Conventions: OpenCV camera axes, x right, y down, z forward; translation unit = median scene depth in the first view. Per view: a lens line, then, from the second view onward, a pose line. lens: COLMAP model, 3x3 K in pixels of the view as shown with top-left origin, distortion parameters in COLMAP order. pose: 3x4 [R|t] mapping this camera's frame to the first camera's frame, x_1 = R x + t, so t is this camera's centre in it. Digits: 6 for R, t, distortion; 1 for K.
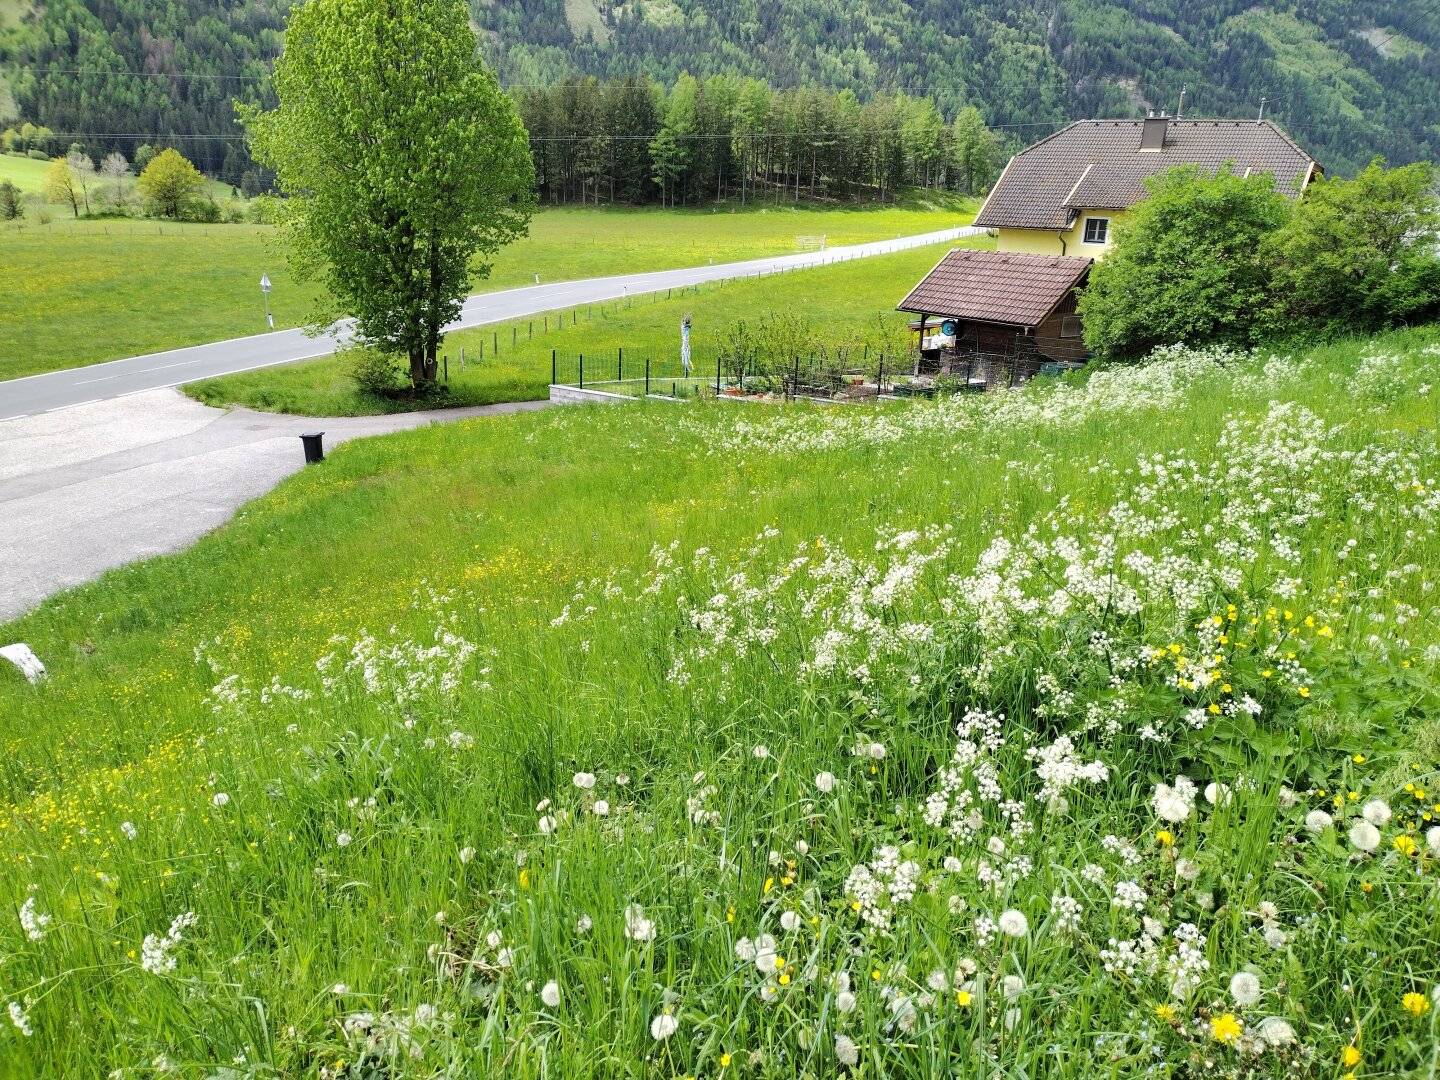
lens RADIAL K [[1076.1, 0, 720.0], [0, 1076.1, 540.0], [0, 0, 1]] dist [0.118369, -0.149938]
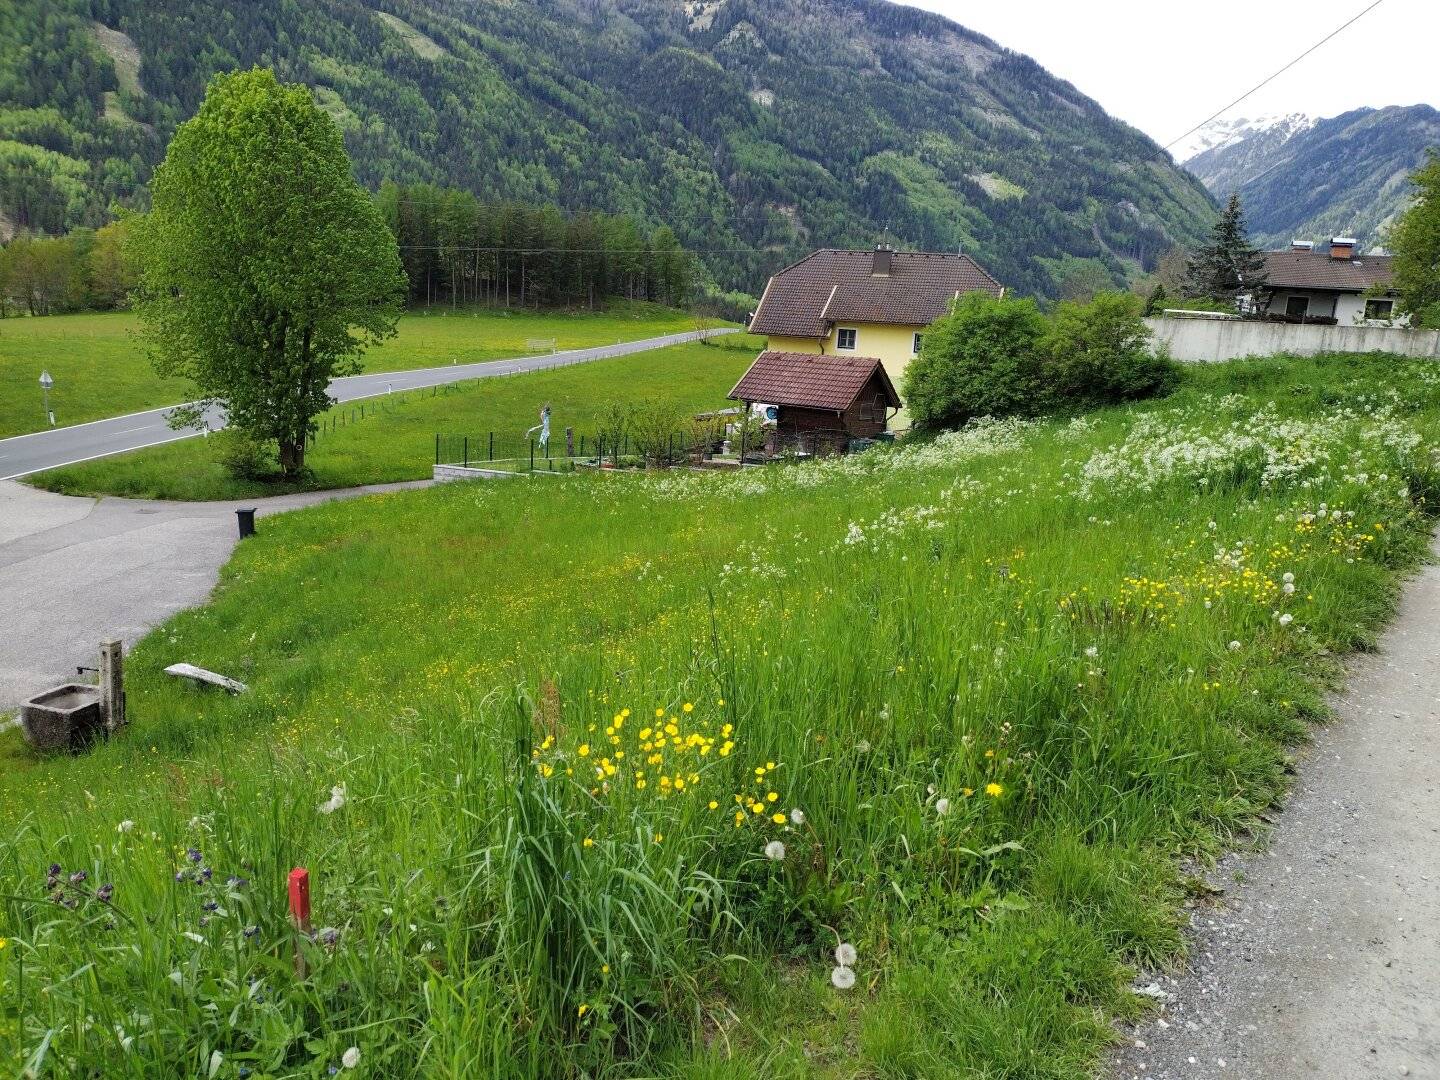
lens RADIAL K [[1076.1, 0, 720.0], [0, 1076.1, 540.0], [0, 0, 1]] dist [0.118369, -0.149938]
pose [[0.962927, -0.039407, 0.266870, -0.188409], [0.063593, 0.994552, -0.082598, 0.047270], [-0.262161, 0.096507, 0.960186, -0.149086]]
